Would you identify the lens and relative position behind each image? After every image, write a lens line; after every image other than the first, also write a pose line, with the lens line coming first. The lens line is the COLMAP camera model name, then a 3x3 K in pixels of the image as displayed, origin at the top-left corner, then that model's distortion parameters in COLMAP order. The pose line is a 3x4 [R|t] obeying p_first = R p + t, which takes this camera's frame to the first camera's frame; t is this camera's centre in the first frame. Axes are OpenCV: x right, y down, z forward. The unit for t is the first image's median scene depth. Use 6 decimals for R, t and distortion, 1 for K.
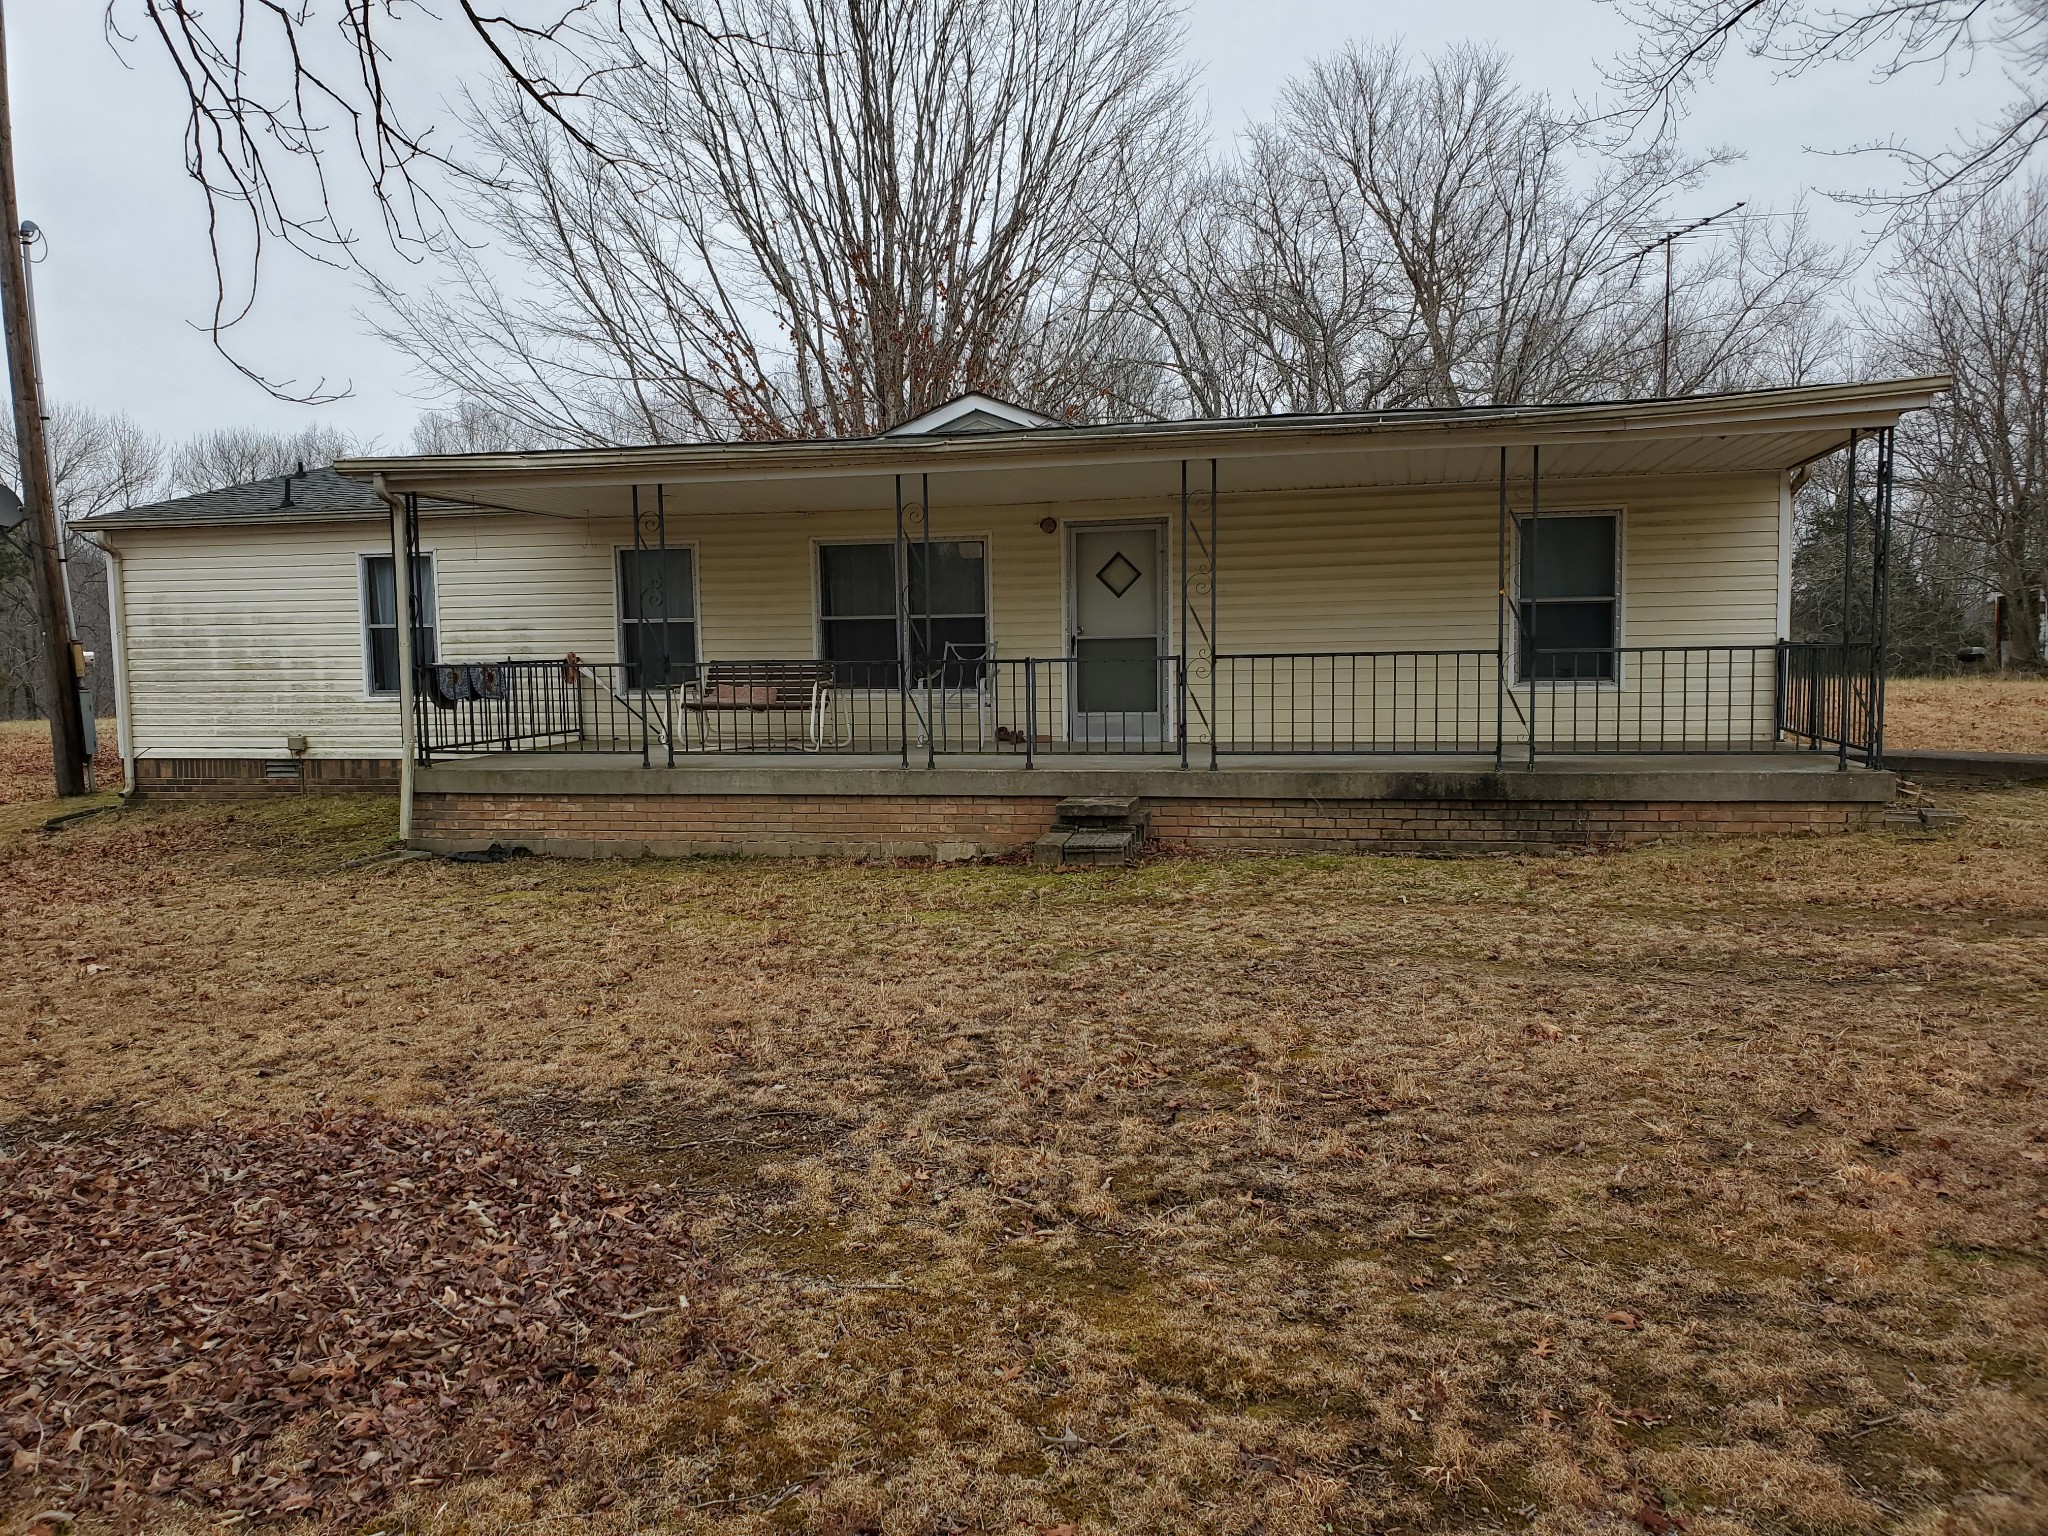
lens RADIAL K [[1601.3, 0, 1020.7], [0, 1601.3, 742.4], [0, 0, 1]] dist [-0.004911, 0.053190]
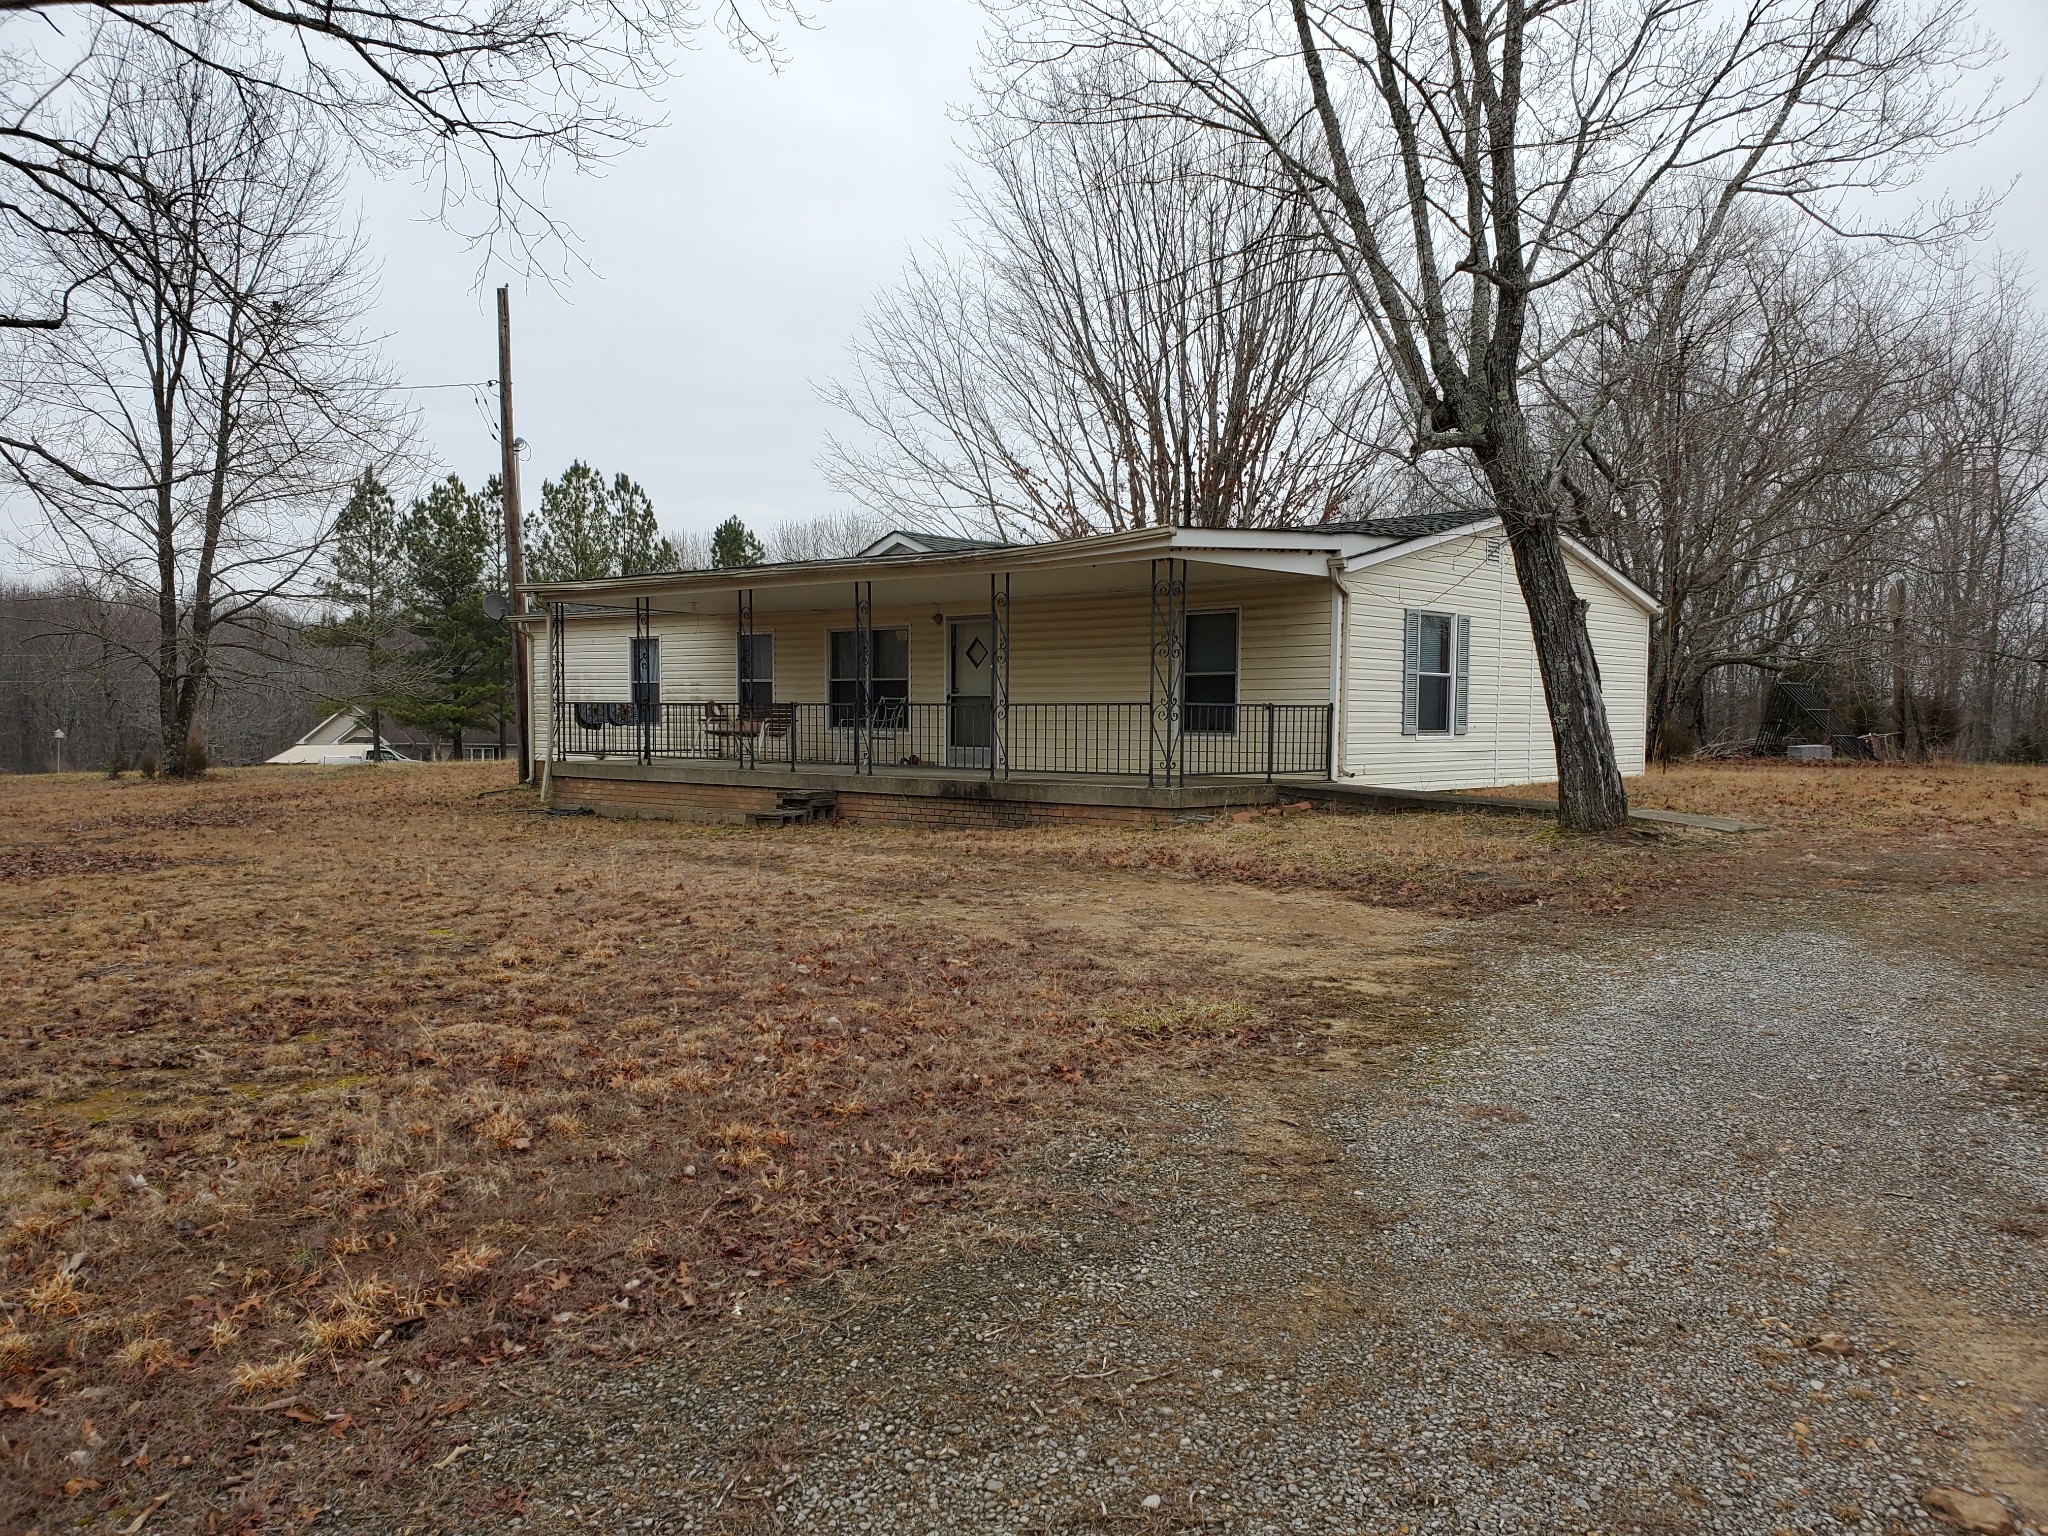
lens RADIAL K [[1601.3, 0, 1020.7], [0, 1601.3, 742.4], [0, 0, 1]] dist [-0.004911, 0.053190]
pose [[0.887620, 0.029641, -0.459622, 0.780820], [-0.043904, 0.998828, -0.020372, 0.007187], [0.458480, 0.038262, 0.887881, -0.285742]]
